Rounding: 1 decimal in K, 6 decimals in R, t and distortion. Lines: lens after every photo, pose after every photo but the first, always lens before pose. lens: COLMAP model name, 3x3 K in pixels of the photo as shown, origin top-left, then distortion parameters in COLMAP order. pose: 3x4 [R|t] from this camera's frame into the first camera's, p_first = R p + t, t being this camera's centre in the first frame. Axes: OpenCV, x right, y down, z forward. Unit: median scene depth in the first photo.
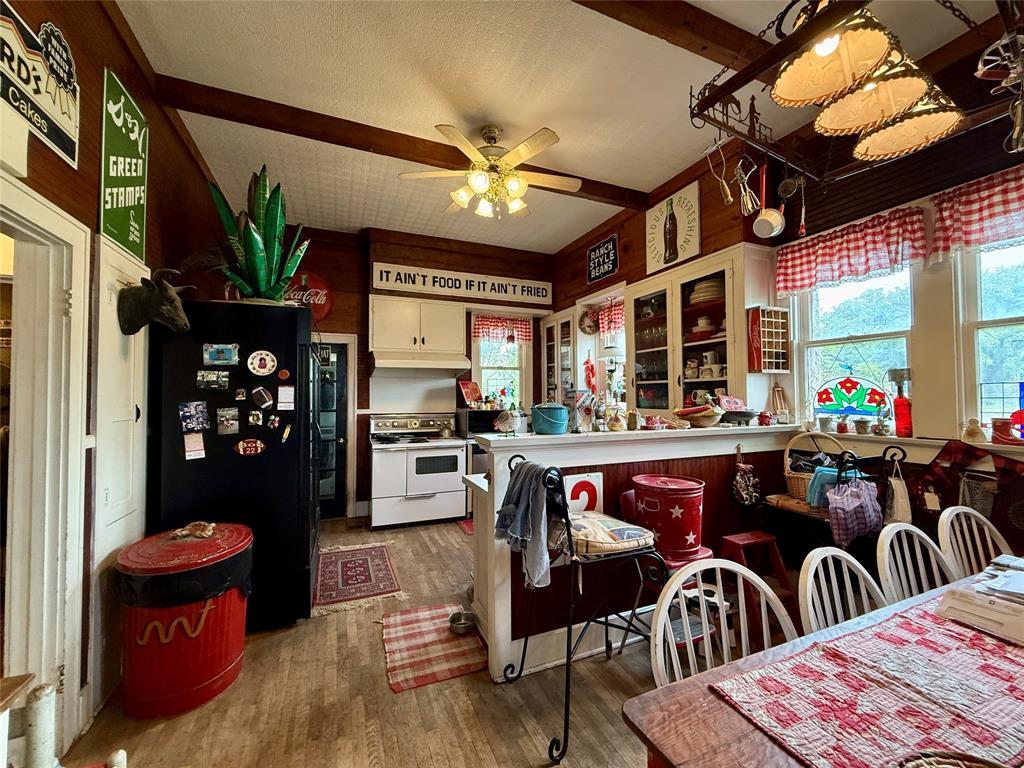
lens RADIAL K [[407.5, 0, 508.4], [0, 407.5, 383.4], [0, 0, 1]] dist [0.000226, -0.000165]
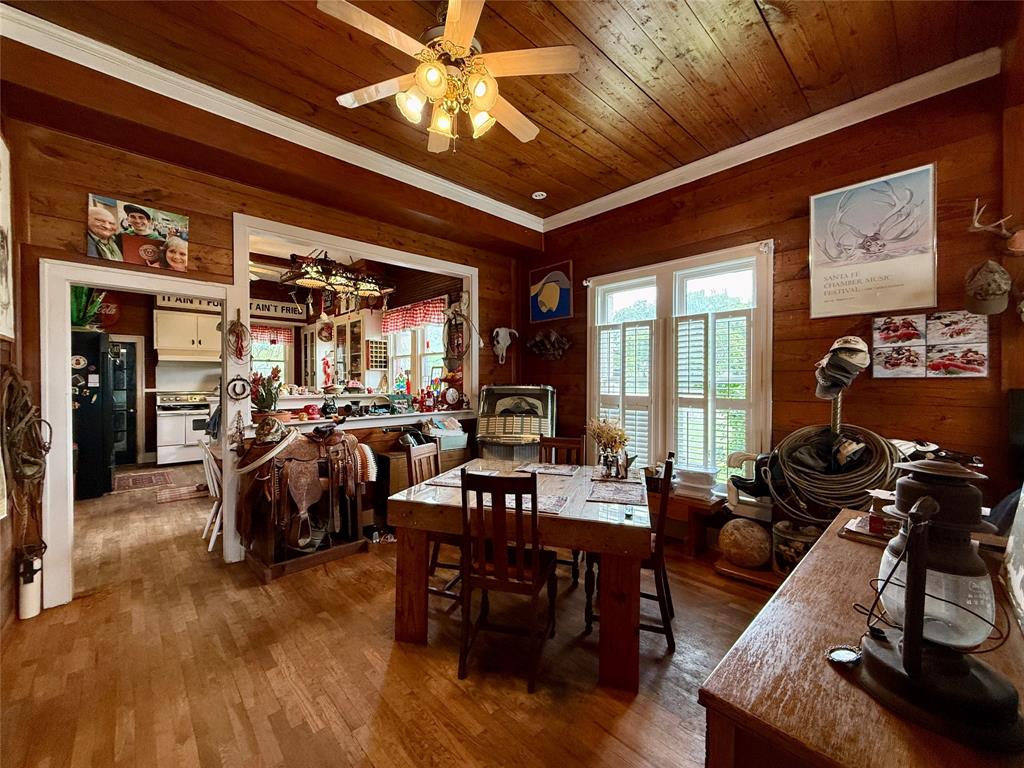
lens RADIAL K [[407.5, 0, 508.4], [0, 407.5, 383.4], [0, 0, 1]] dist [0.000226, -0.000165]
pose [[0.938519, 0.001812, 0.345223, 0.337425], [-0.014871, 0.999270, 0.035184, -0.024944], [-0.344907, -0.038155, 0.937861, -0.793524]]
